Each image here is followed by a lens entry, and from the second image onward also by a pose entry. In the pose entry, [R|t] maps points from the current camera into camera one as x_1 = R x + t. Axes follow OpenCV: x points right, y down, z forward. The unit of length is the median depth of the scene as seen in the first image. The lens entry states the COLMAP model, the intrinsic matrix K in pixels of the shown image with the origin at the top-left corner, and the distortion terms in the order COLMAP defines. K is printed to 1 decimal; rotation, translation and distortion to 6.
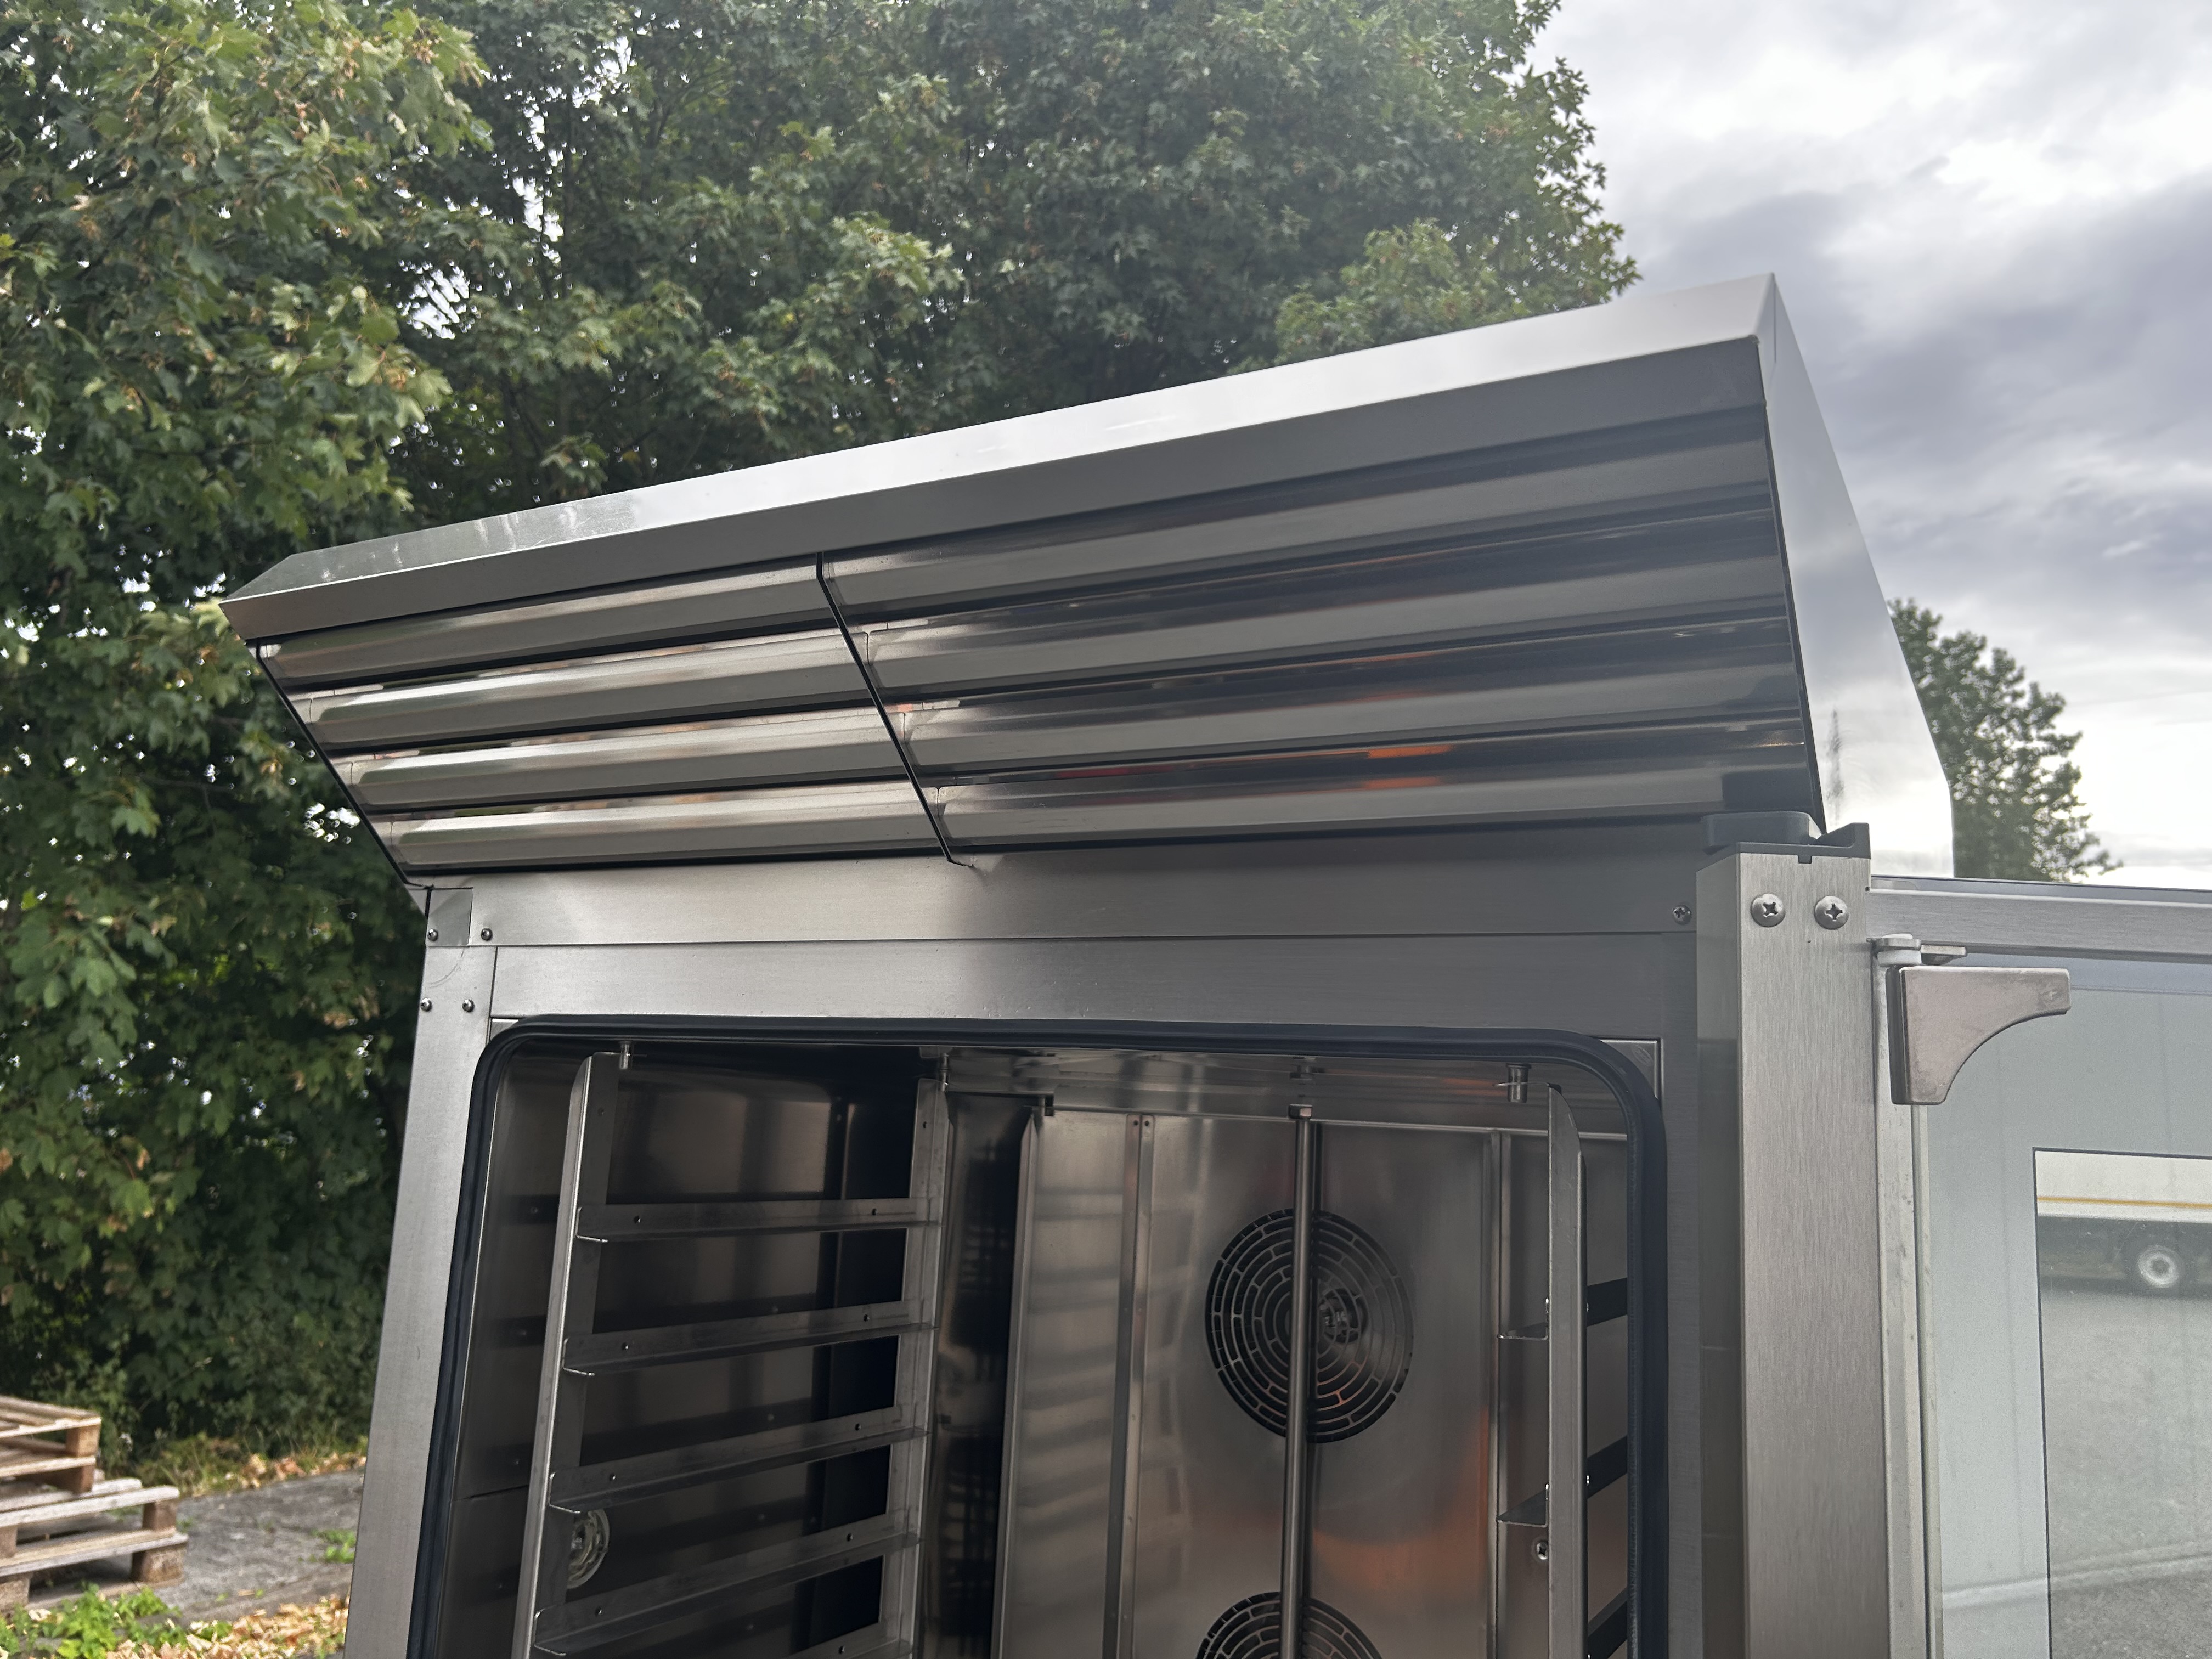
lens RADIAL K [[1665.6, 0, 1108.5], [0, 1665.6, 870.2], [0, 0, 1]] dist [0.057630, -0.064198]
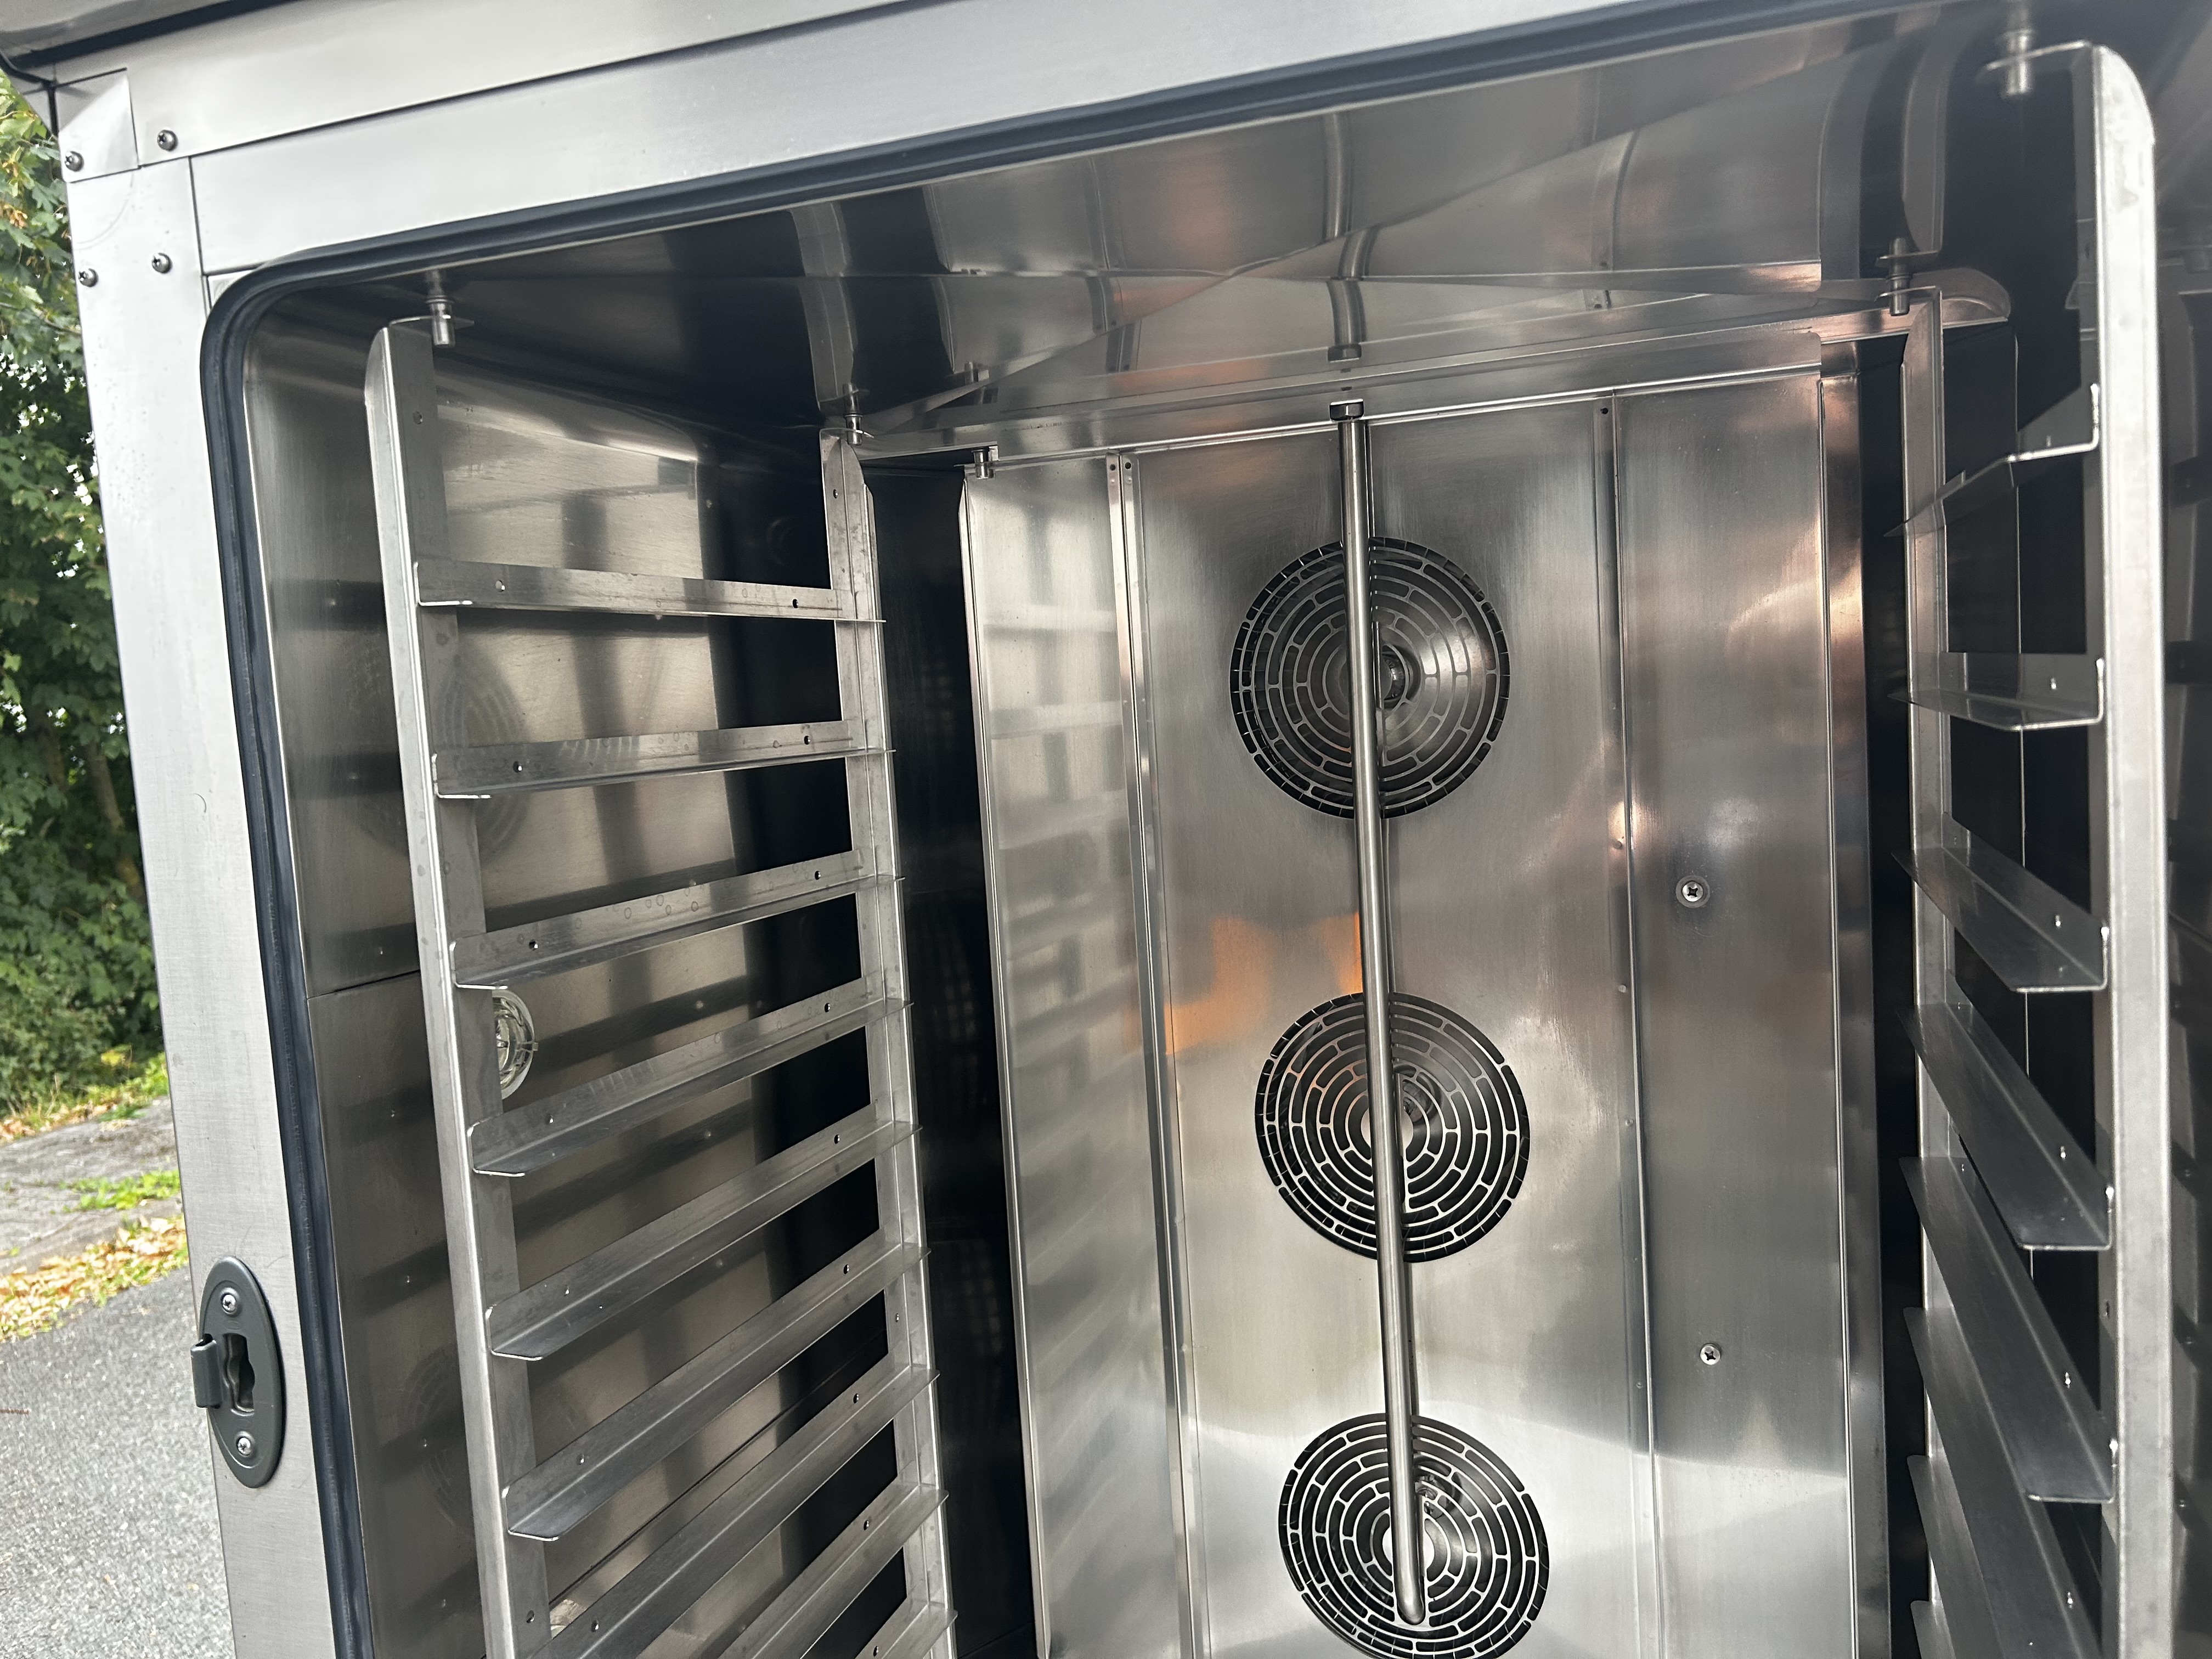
lens RADIAL K [[1665.6, 0, 1113.9], [0, 1665.6, 840.5], [0, 0, 1]] dist [0.057630, -0.064198]
pose [[0.979299, -0.125544, 0.158780, -0.027280], [0.083304, 0.964882, 0.249123, 0.027260], [-0.184480, -0.230739, 0.955367, 0.048398]]
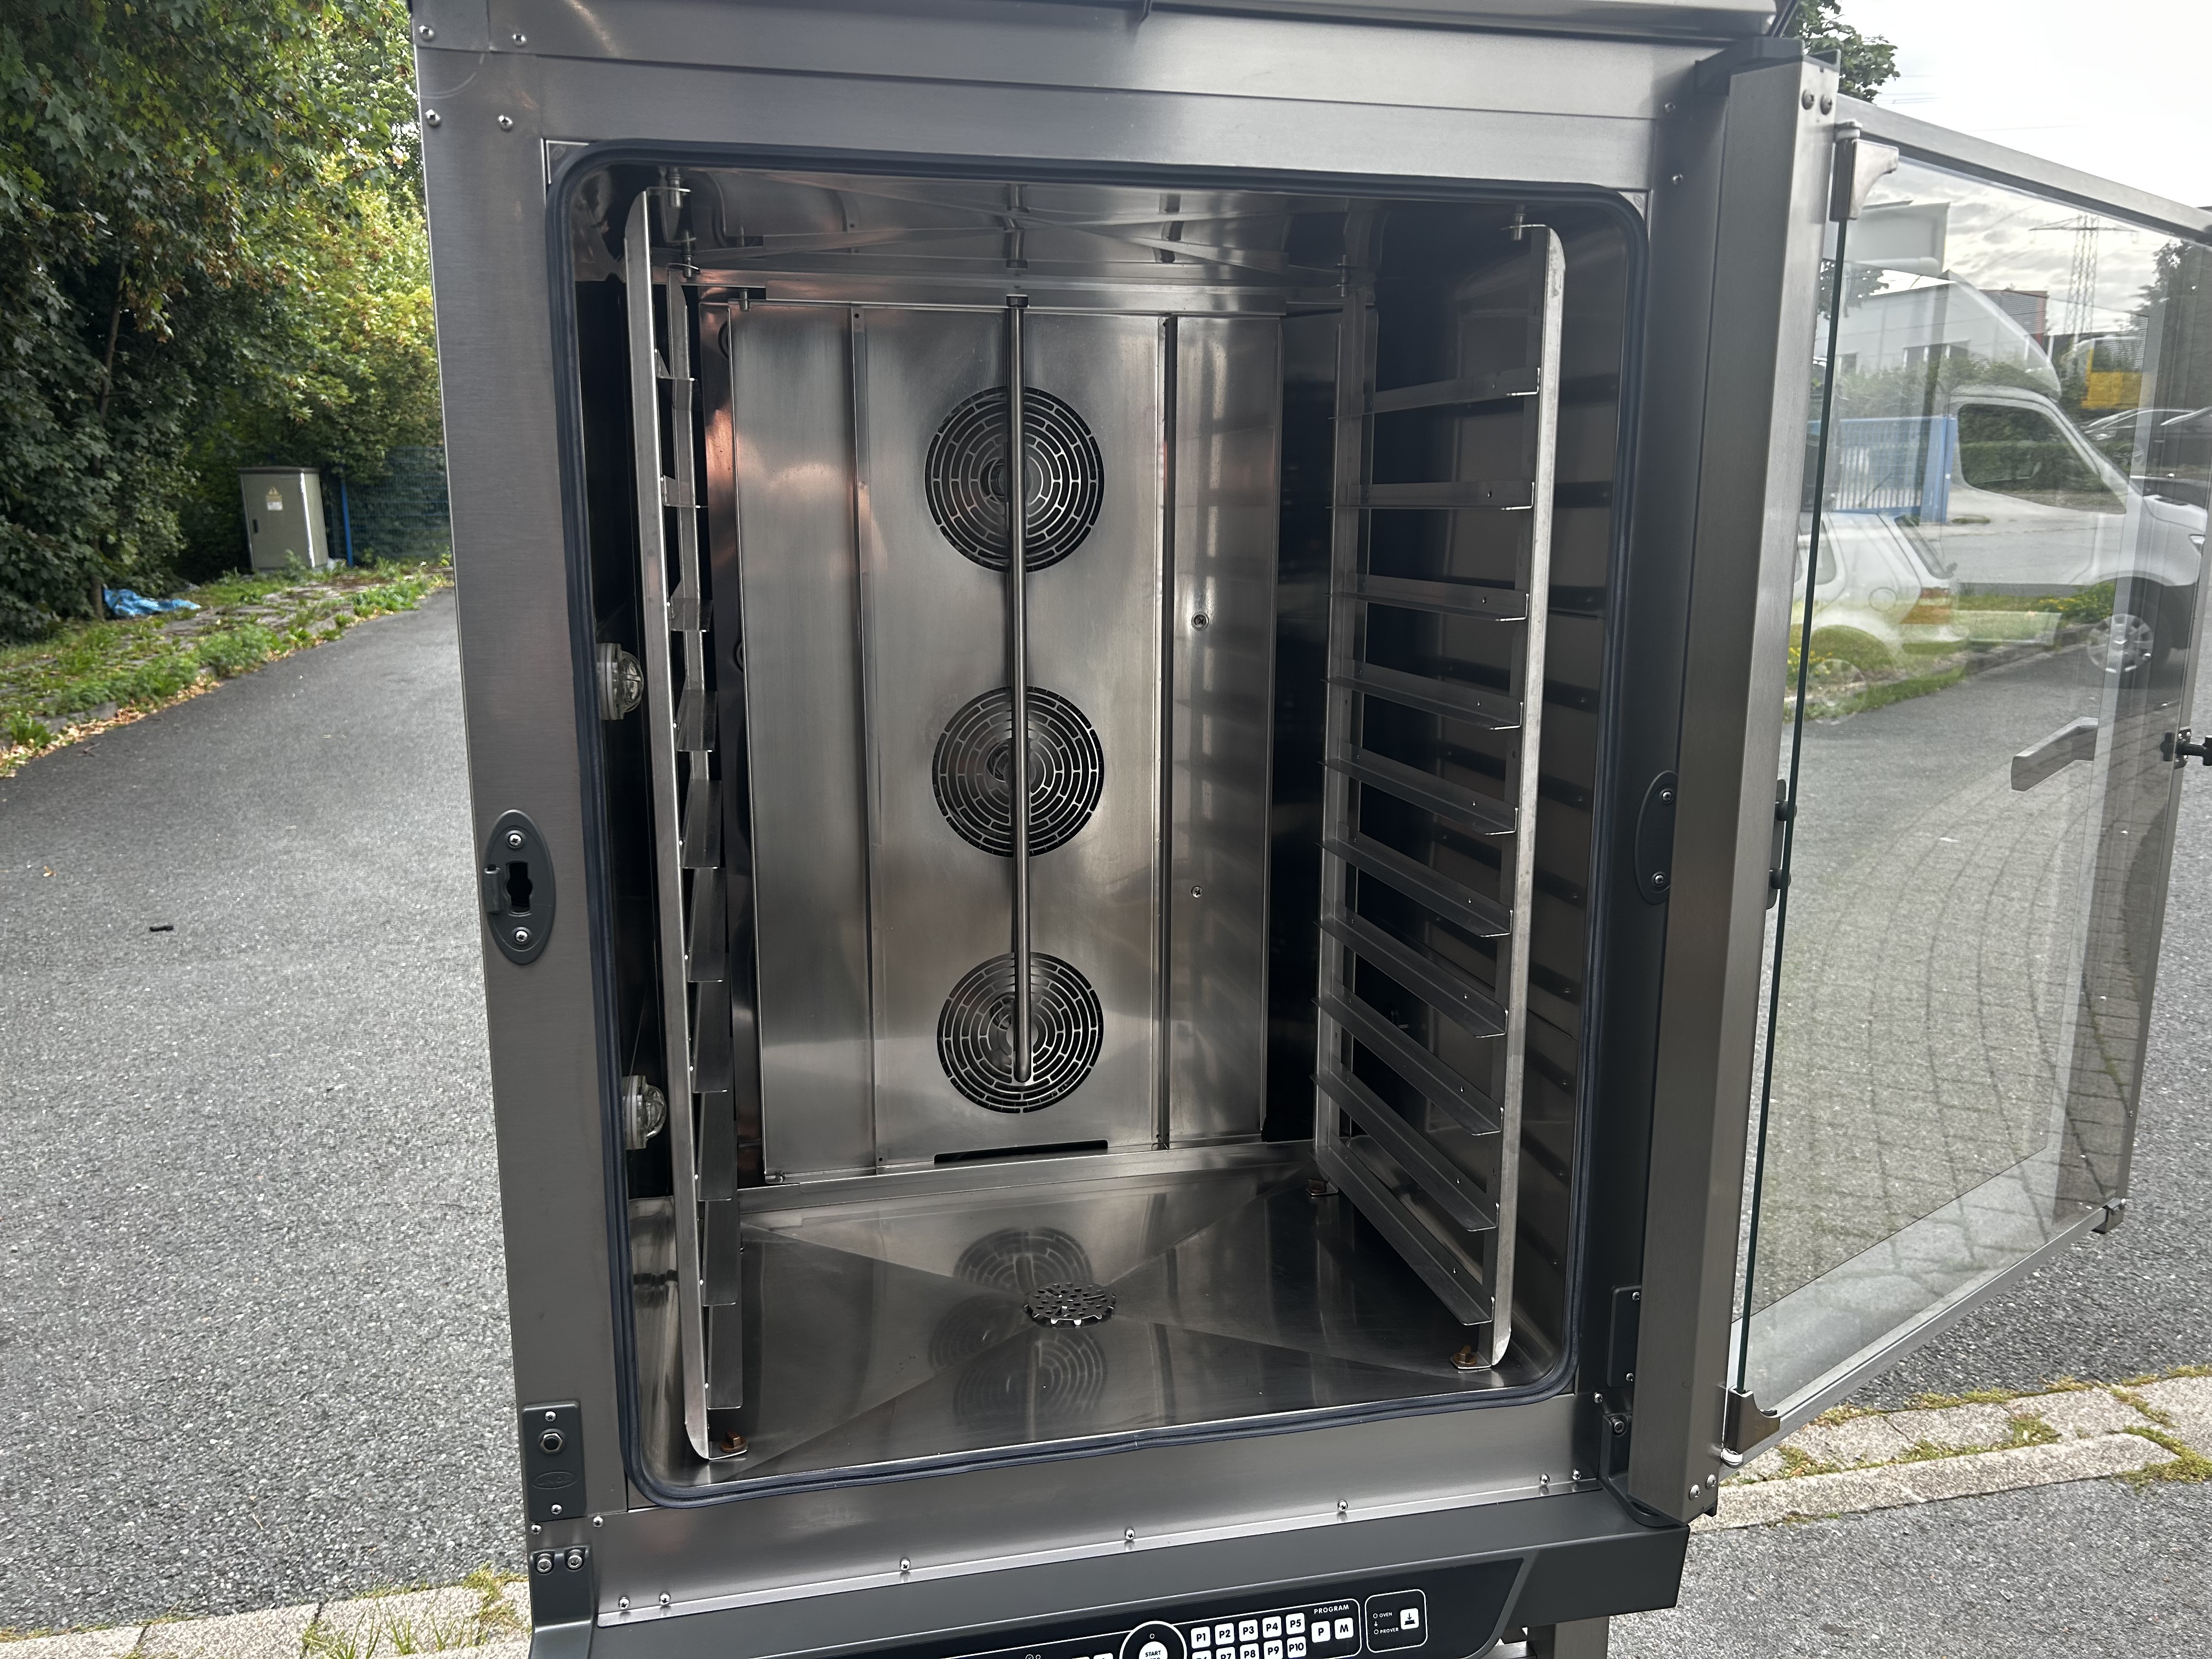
lens RADIAL K [[1665.6, 0, 1109.7], [0, 1665.6, 856.5], [0, 0, 1]] dist [0.057630, -0.064198]
pose [[0.736464, -0.184541, 0.650819, -0.137308], [-0.071067, 0.935642, 0.345722, 0.019762], [-0.672733, -0.300864, 0.675952, 0.006402]]
